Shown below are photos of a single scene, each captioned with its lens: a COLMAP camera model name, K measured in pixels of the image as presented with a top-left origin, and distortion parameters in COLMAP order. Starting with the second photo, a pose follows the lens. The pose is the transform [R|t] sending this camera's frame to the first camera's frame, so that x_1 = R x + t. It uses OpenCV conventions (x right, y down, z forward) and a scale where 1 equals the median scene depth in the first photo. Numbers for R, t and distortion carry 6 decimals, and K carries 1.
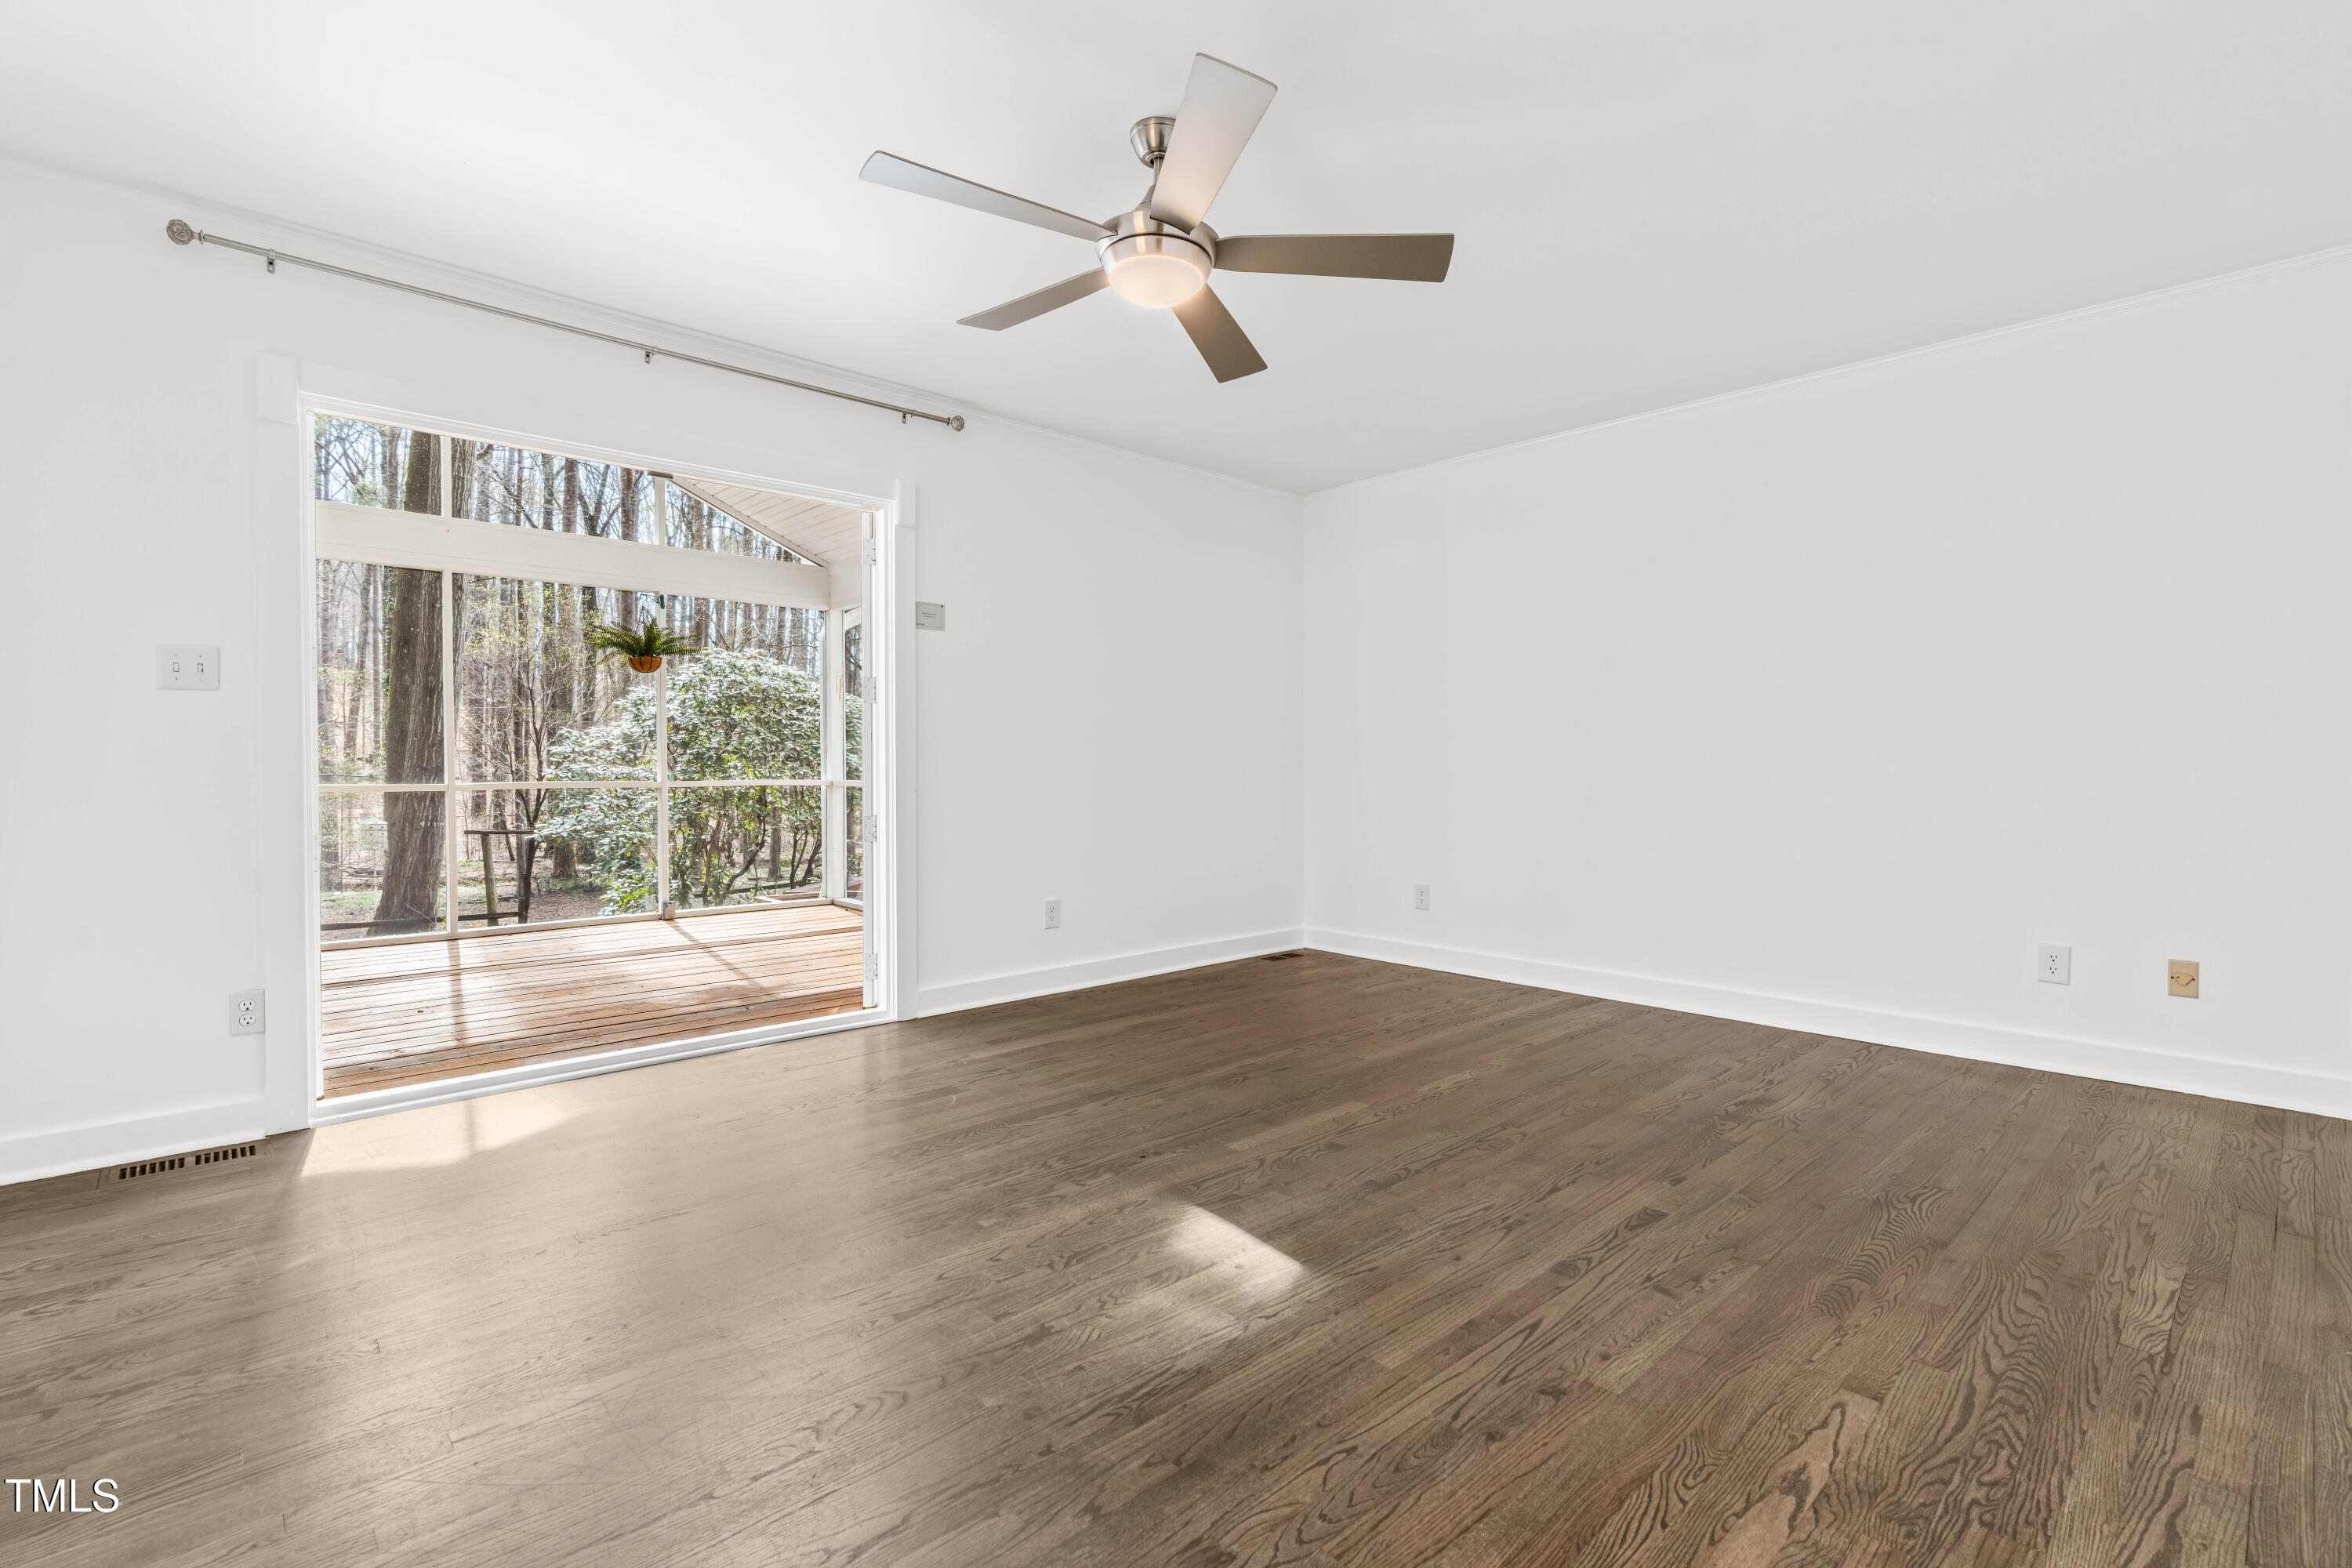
lens RADIAL K [[1059.7, 0, 1180.7], [0, 1059.7, 786.5], [0, 0, 1]] dist [-0.015324, 0.007718]
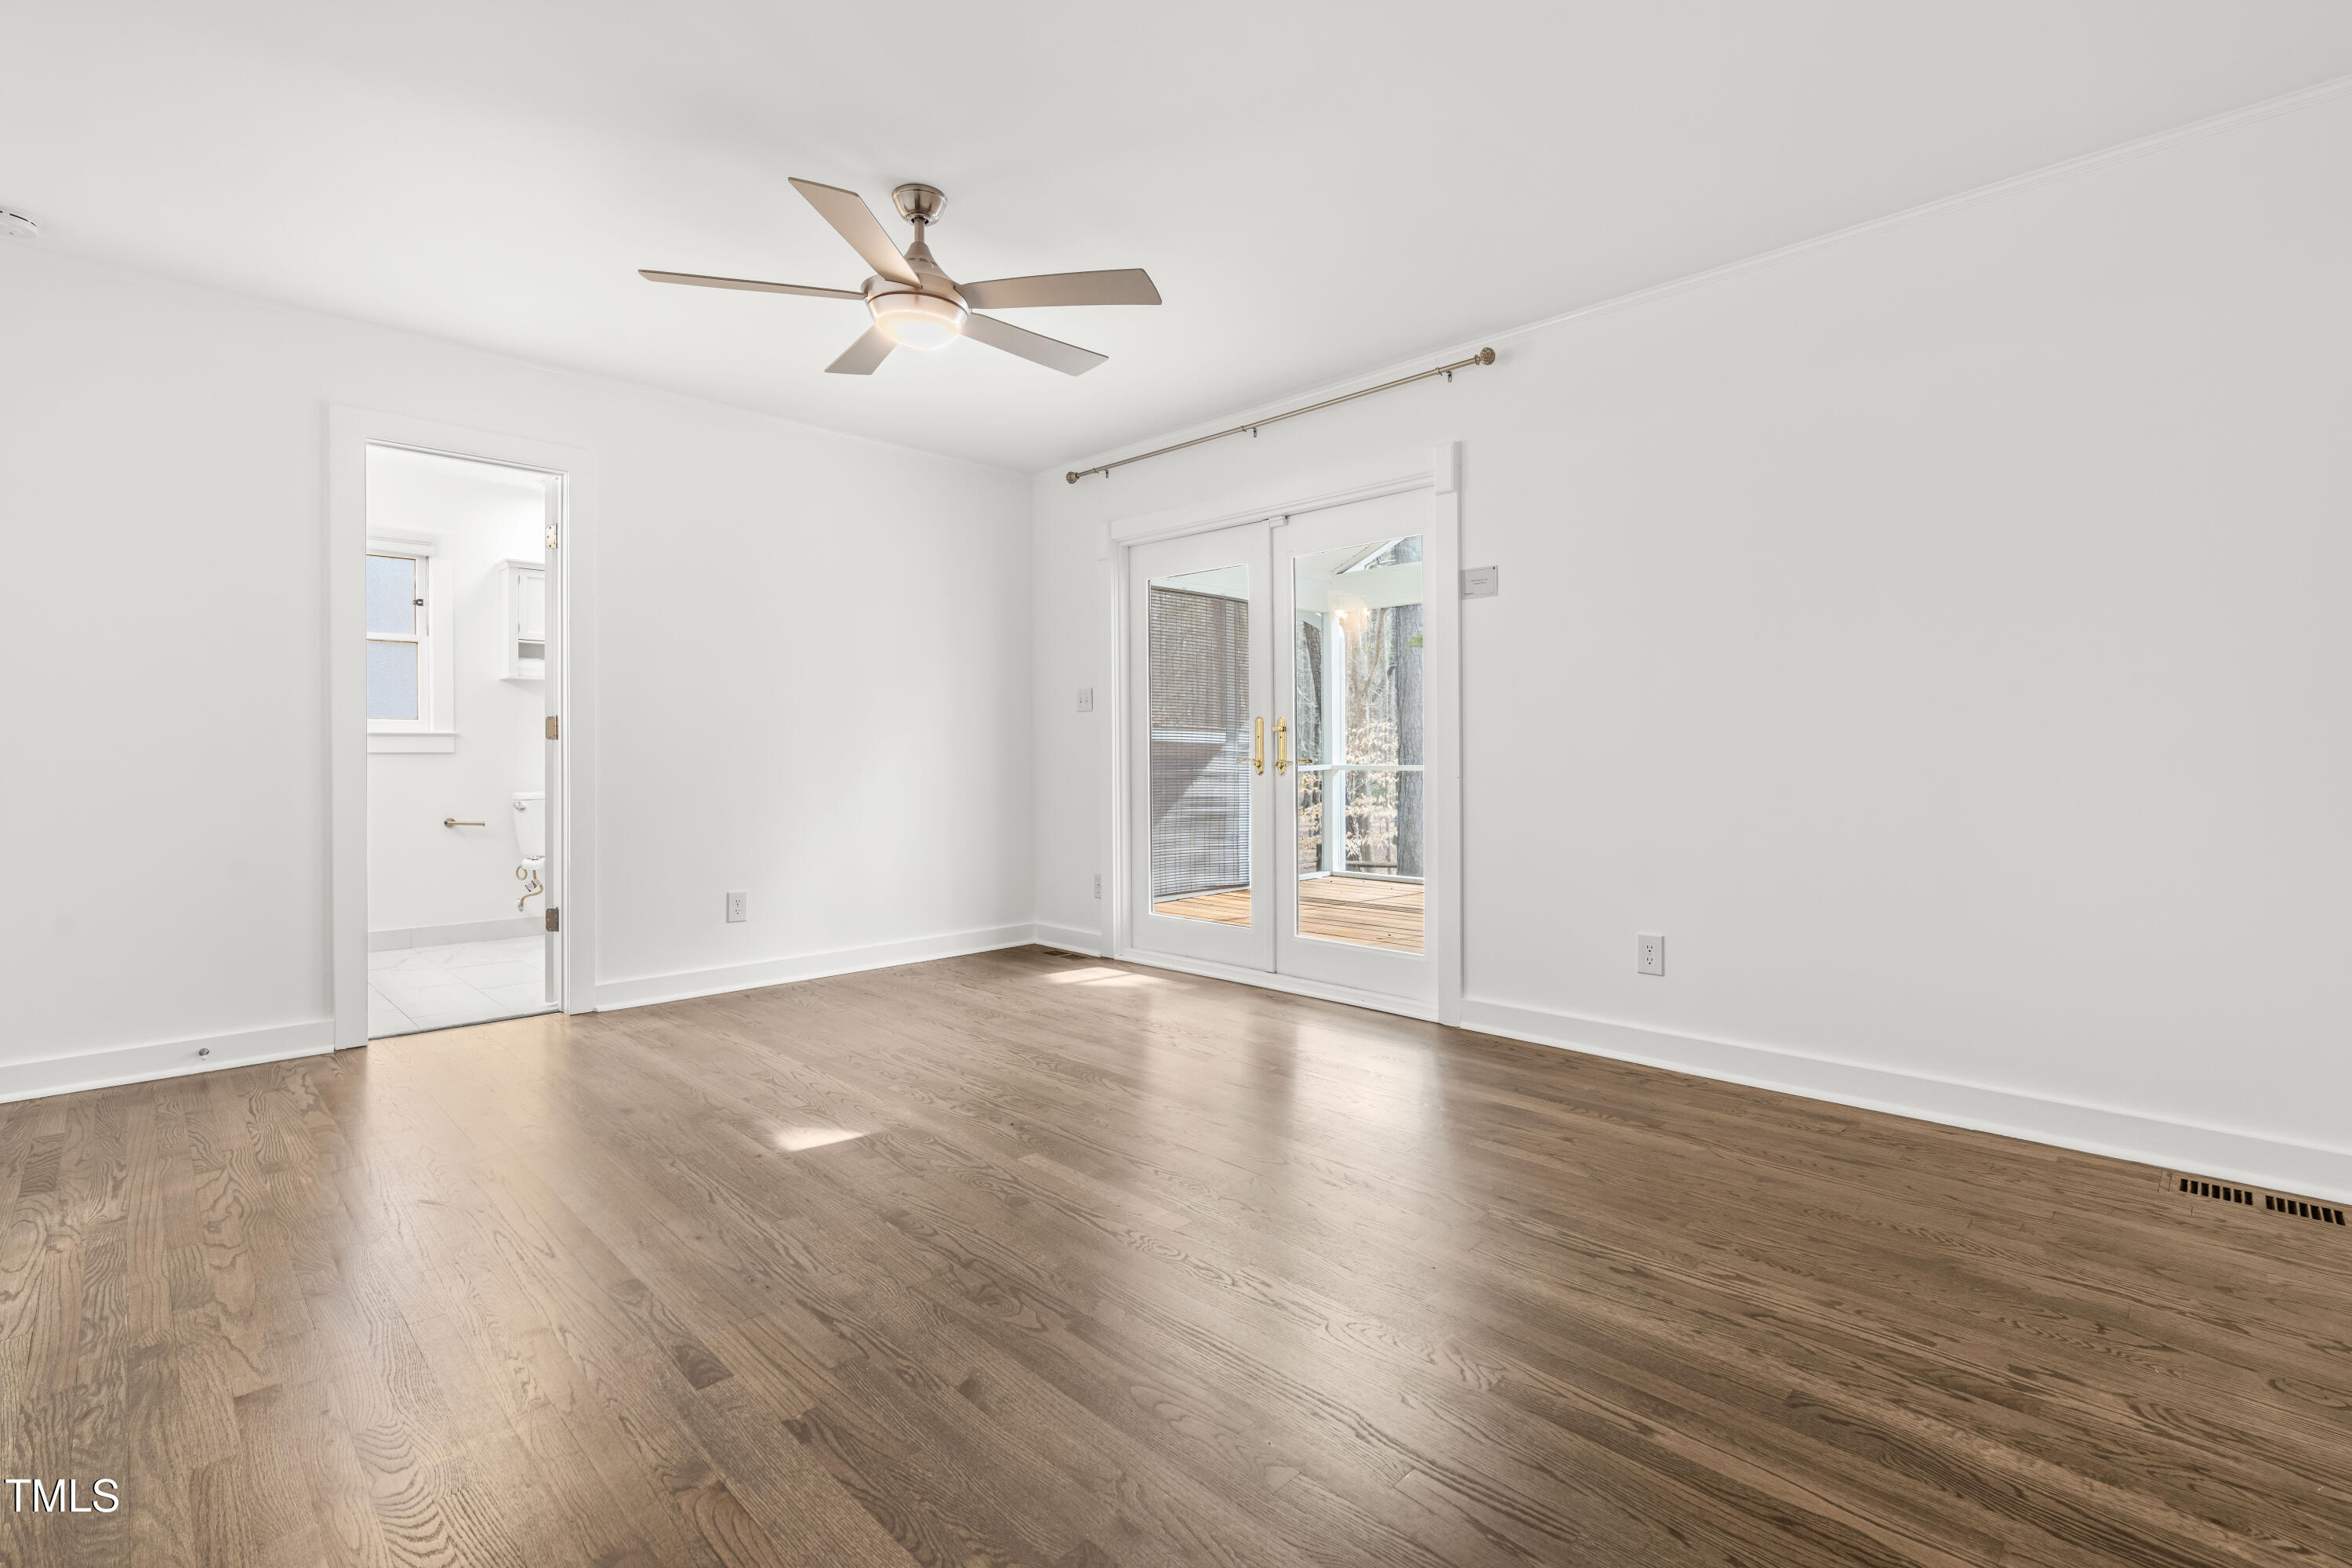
lens RADIAL K [[1069.1, 0, 1174.2], [0, 1069.1, 761.6], [0, 0, 1]] dist [-0.011938, 0.006072]
pose [[0.034854, 0.010190, -0.999340, 1.052253], [-0.016082, 0.999824, 0.009634, -0.023617], [0.999263, 0.015735, 0.035012, 1.145456]]
